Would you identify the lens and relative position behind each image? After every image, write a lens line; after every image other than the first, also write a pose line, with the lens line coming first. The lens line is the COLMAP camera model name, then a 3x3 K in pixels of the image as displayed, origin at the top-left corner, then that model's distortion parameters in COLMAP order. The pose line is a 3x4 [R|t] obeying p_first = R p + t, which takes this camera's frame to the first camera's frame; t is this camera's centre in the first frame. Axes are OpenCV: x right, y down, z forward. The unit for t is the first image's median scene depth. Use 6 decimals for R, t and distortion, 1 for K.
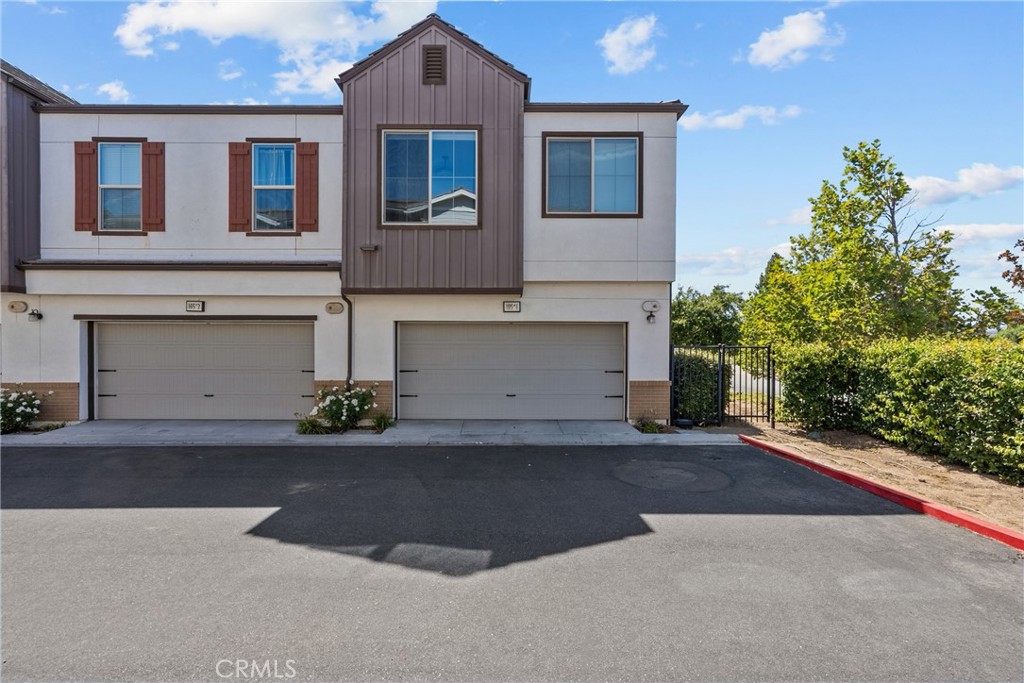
lens RADIAL K [[464.7, 0, 513.4], [0, 464.7, 343.4], [0, 0, 1]] dist [0.000603, 0.001118]
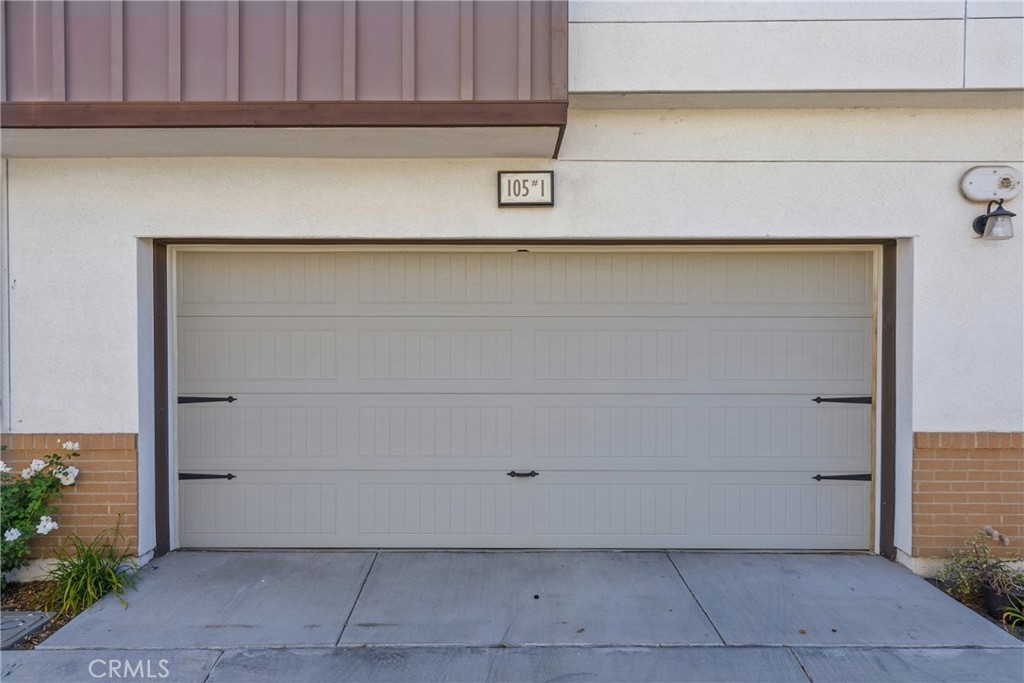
lens RADIAL K [[619.3, 0, 511.0], [0, 619.3, 340.6], [0, 0, 1]] dist [-0.001093, -0.000142]
pose [[0.999937, -0.002363, -0.011018, -0.008867], [0.002446, 0.999969, 0.007510, 0.017229], [0.011000, -0.007537, 0.999911, 0.596393]]
